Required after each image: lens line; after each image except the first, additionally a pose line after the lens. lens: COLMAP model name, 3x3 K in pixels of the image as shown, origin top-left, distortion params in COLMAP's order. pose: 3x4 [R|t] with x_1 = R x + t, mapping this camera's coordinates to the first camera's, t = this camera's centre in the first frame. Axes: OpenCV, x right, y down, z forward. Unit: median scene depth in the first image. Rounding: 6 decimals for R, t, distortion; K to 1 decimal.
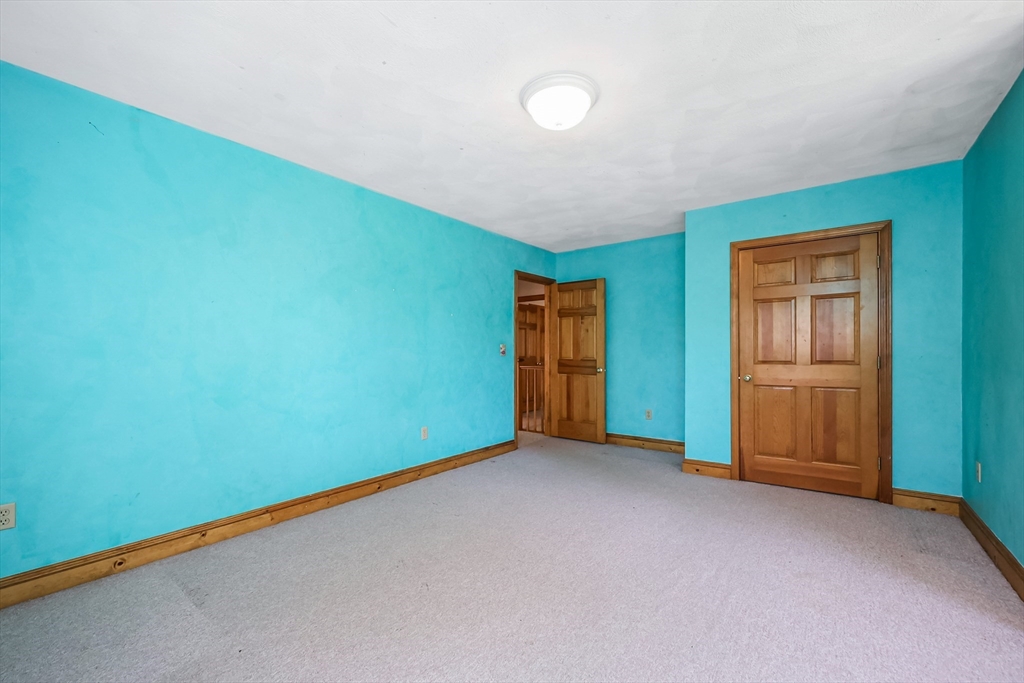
lens RADIAL K [[432.6, 0, 507.3], [0, 432.6, 346.0], [0, 0, 1]] dist [0.000287, 0.000249]
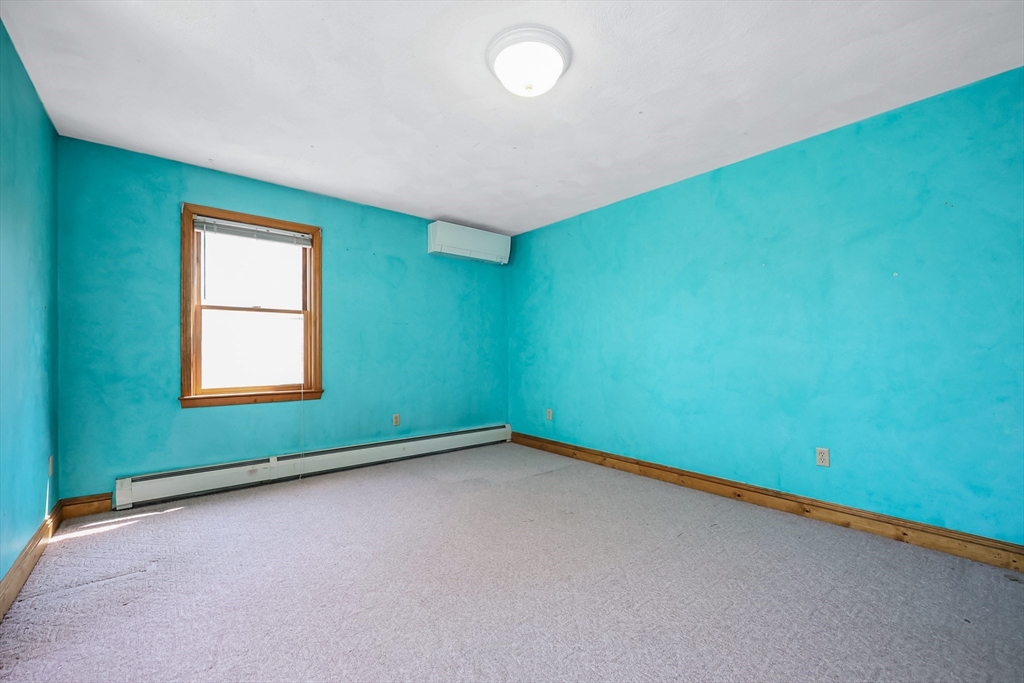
lens RADIAL K [[408.1, 0, 512.0], [0, 408.1, 341.5], [0, 0, 1]] dist [-0.000033, 0.000014]
pose [[-0.224935, -0.019182, -0.974185, 0.717540], [0.022796, 0.999429, -0.024942, 0.027835], [0.974107, -0.027818, -0.224369, 0.857807]]
